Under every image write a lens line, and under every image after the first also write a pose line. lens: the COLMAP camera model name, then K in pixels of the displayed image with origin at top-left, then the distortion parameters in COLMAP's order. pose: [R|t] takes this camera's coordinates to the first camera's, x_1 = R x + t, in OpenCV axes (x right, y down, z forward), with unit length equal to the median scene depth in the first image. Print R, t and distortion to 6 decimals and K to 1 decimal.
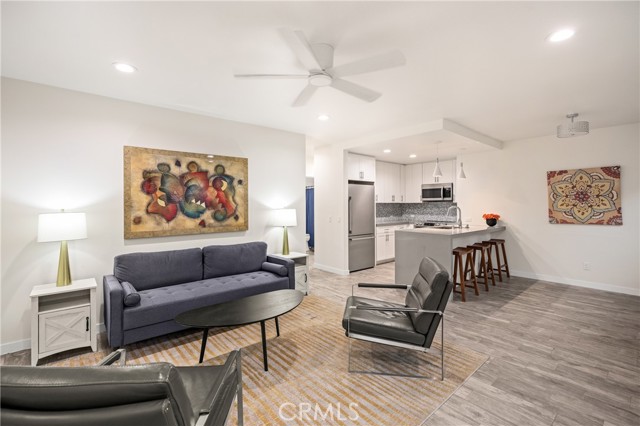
lens RADIAL K [[287.0, 0, 319.3], [0, 287.0, 203.8], [0, 0, 1]] dist [-0.016847, -0.000195]
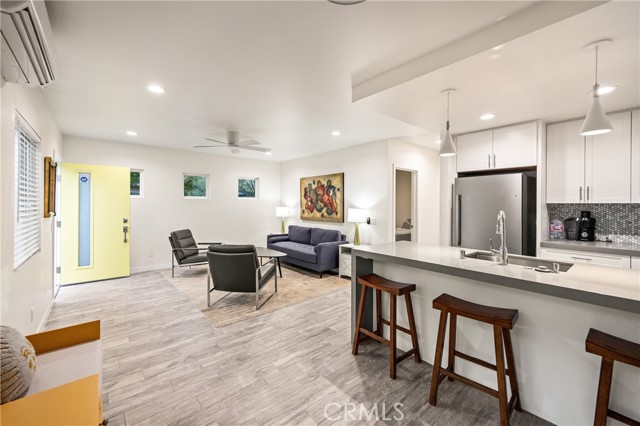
lens RADIAL K [[258.5, 0, 320.0], [0, 258.5, 206.9], [0, 0, 1]] dist [0.000587, 0.000111]
pose [[0.012550, 0.016171, -0.999790, 1.118969], [0.000462, 0.999869, 0.016178, -0.007295], [0.999921, -0.000665, 0.012541, 0.926713]]
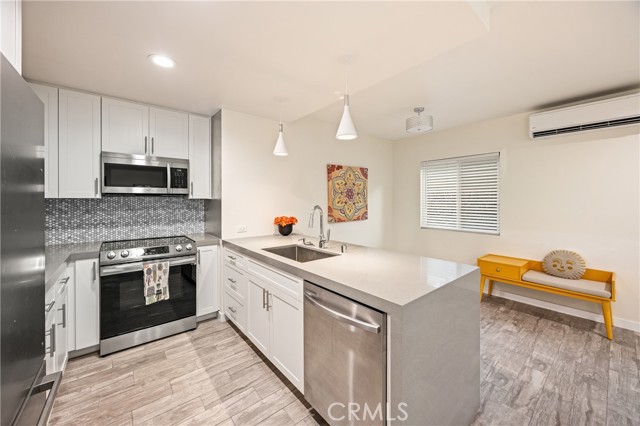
lens RADIAL K [[247.4, 0, 319.9], [0, 247.4, 198.1], [0, 0, 1]] dist [0.000212, 0.000033]
pose [[-0.001037, 0.008623, 0.999962, 0.047052], [-0.002682, 0.999959, -0.008625, -0.003048], [-0.999996, -0.002691, -0.001014, 1.286762]]
